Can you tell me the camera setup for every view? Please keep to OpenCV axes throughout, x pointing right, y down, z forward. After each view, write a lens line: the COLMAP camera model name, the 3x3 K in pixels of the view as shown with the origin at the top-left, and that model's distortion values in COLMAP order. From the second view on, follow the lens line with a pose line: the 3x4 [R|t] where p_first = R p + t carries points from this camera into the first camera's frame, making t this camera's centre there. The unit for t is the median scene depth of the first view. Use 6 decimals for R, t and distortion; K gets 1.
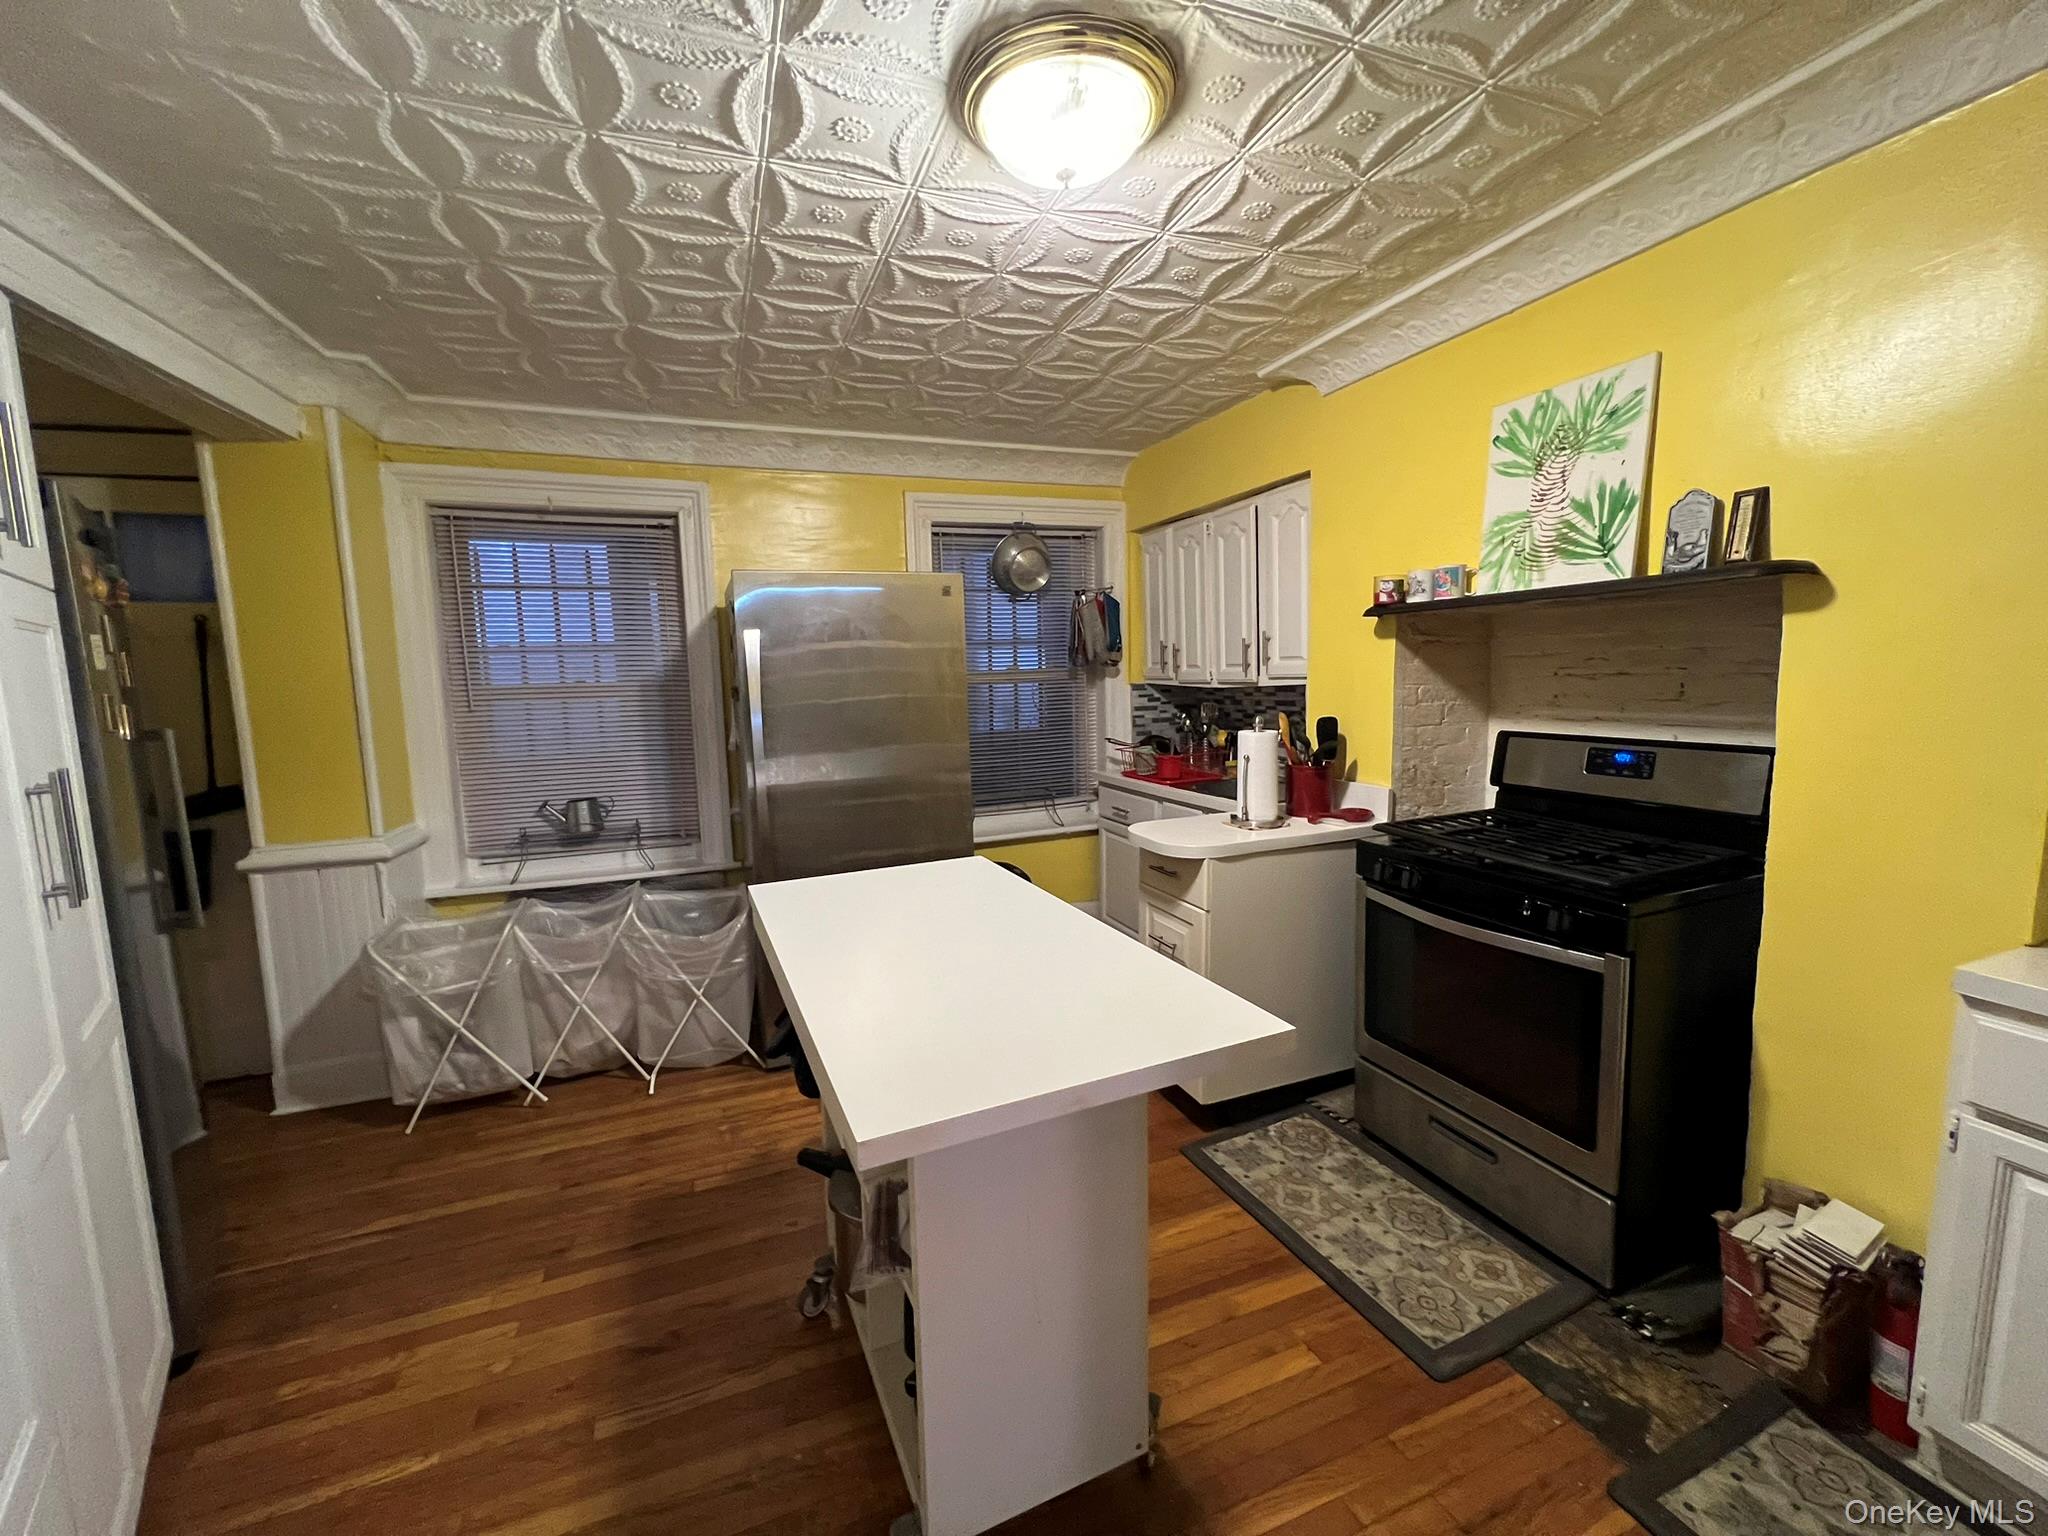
lens RADIAL K [[822.8, 0, 1023.1], [0, 822.8, 760.1], [0, 0, 1]] dist [-0.002228, -0.000023]
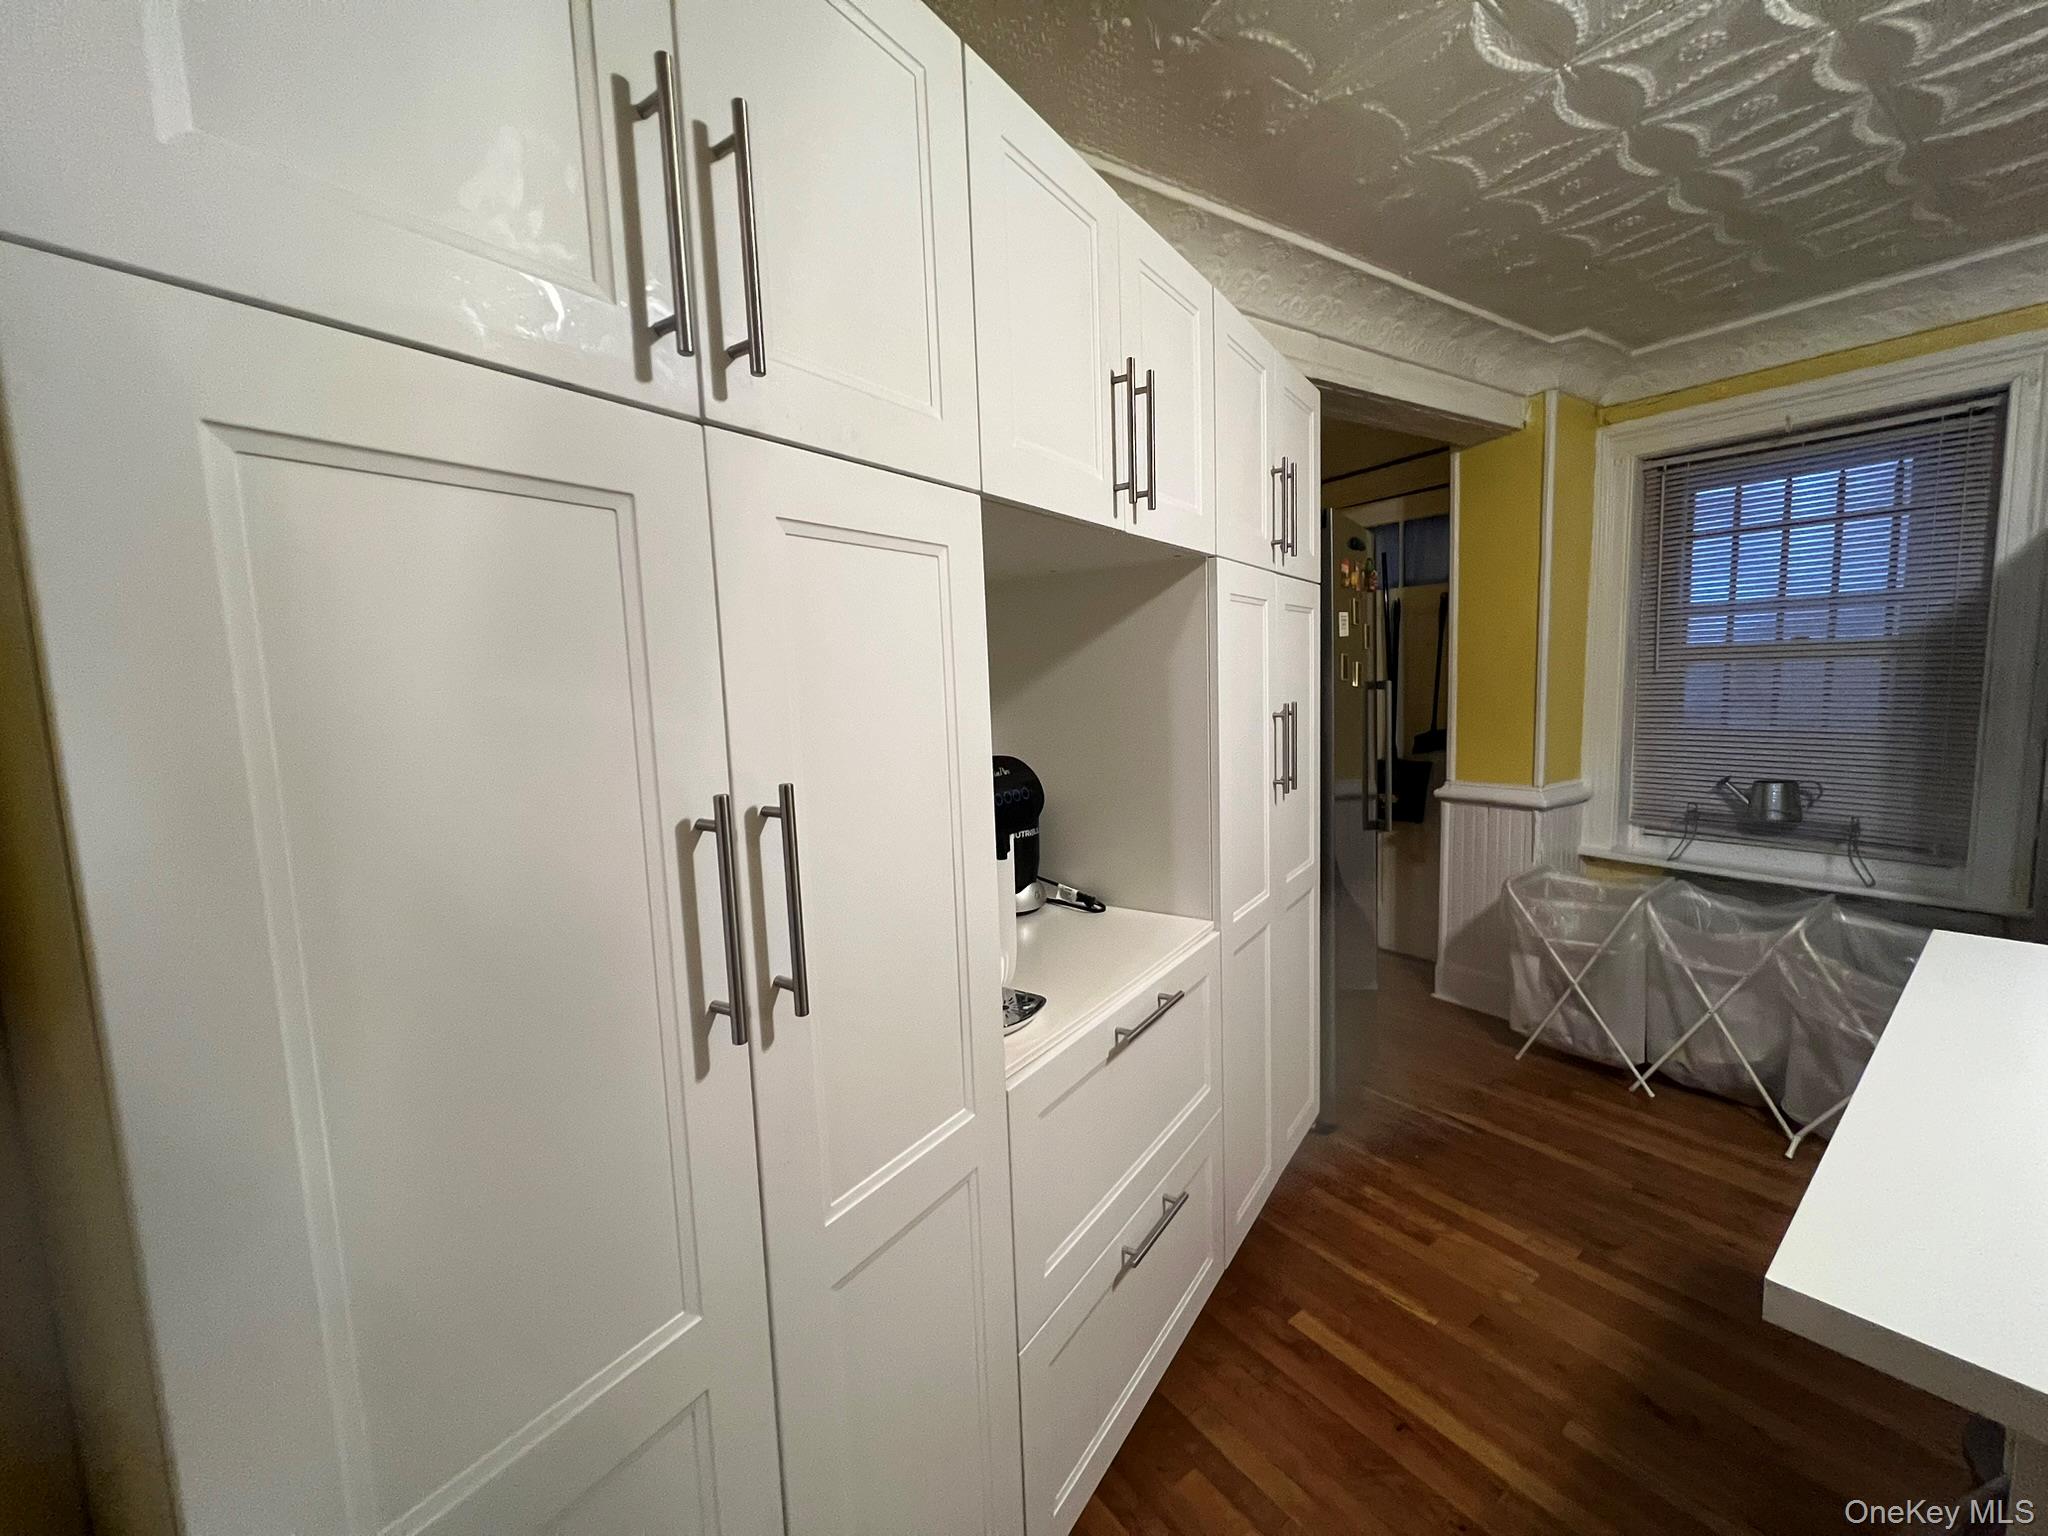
lens RADIAL K [[822.8, 0, 1017.0], [0, 822.8, 761.6], [0, 0, 1]] dist [-0.002228, -0.000023]
pose [[0.237219, 0.114741, -0.964656, 0.099777], [-0.073987, 0.992250, 0.099829, 0.002973], [0.968635, 0.047690, 0.243870, 0.072475]]
